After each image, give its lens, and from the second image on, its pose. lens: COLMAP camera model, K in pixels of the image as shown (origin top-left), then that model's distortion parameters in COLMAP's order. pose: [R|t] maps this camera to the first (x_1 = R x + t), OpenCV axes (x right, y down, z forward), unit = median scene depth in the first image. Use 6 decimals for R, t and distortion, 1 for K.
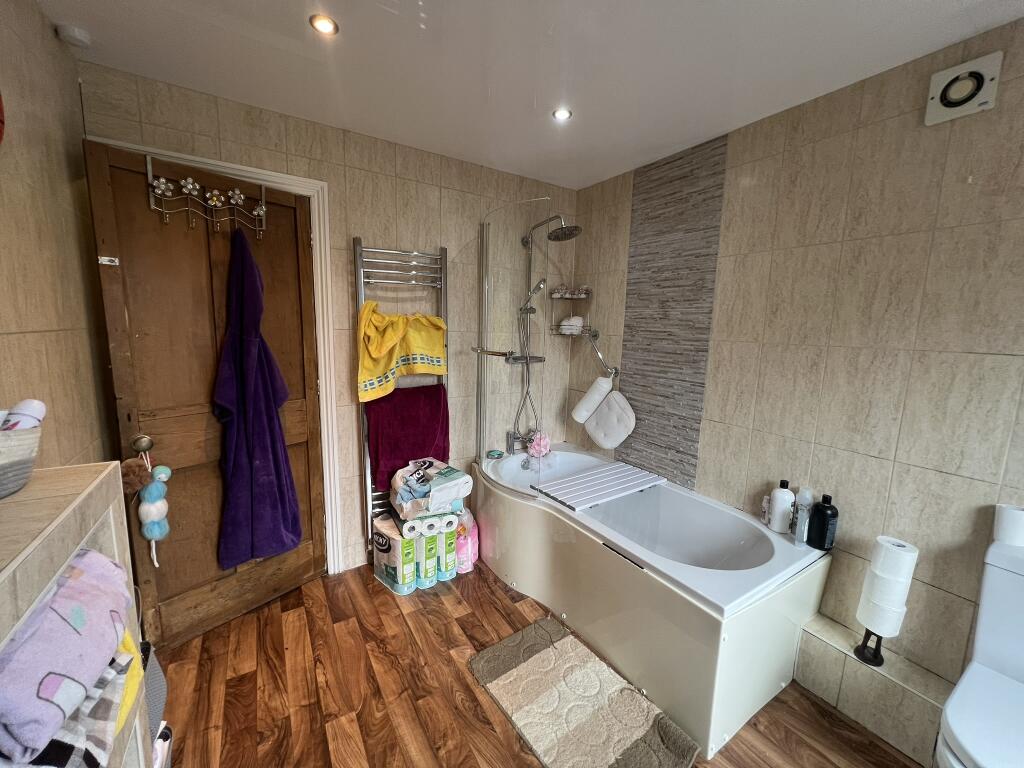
lens RADIAL K [[406.9, 0, 514.0], [0, 406.9, 381.5], [0, 0, 1]] dist [-0.005054, 0.001570]
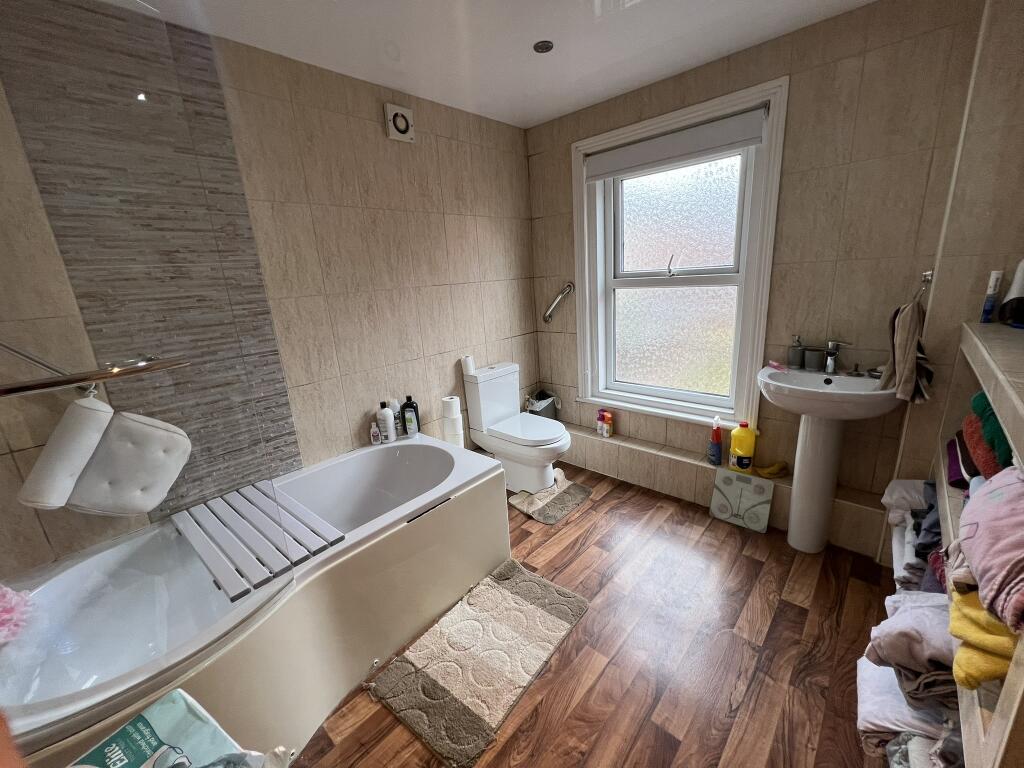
lens RADIAL K [[406.9, 0, 512.9], [0, 406.9, 383.4], [0, 0, 1]] dist [-0.005054, 0.001570]
pose [[-0.256949, -0.258875, 0.931107, -0.529521], [0.193366, 0.930201, 0.311985, -0.110972], [-0.946883, 0.260209, -0.188956, 0.759781]]
